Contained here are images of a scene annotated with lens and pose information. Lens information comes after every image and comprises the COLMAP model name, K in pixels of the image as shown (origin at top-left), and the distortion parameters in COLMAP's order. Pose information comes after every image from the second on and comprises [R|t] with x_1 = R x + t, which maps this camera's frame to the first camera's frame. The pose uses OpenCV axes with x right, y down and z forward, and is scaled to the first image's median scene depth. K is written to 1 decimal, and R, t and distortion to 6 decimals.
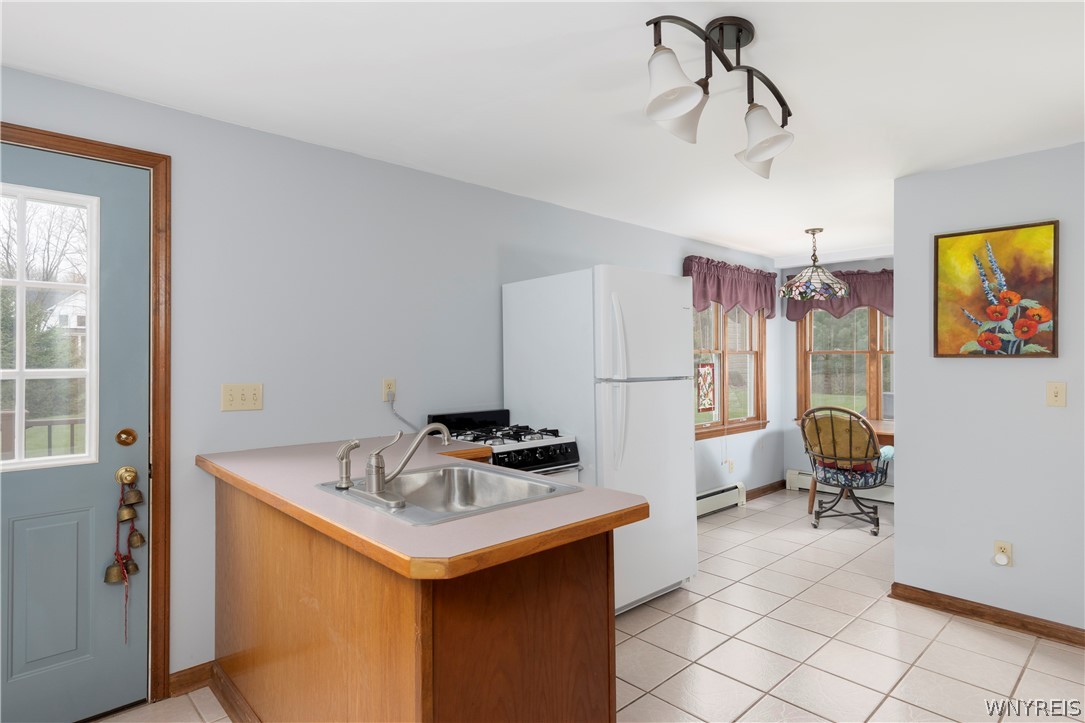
lens RADIAL K [[598.9, 0, 537.7], [0, 598.9, 352.9], [0, 0, 1]] dist [0.005139, -0.000139]
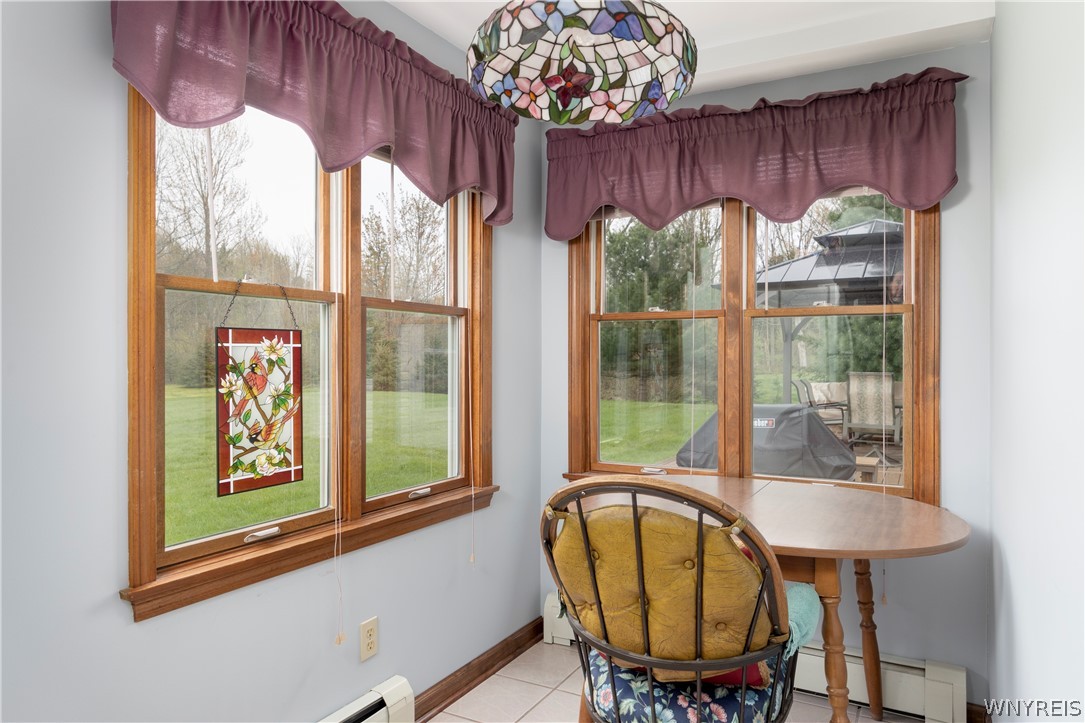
lens RADIAL K [[710.6, 0, 544.7], [0, 710.6, 364.5], [0, 0, 1]] dist [-0.002231, 0.000159]
pose [[0.951635, -0.000607, 0.307230, 0.339442], [-0.003433, 0.999915, 0.012611, 0.033895], [-0.307211, -0.013056, 0.951552, 0.682743]]
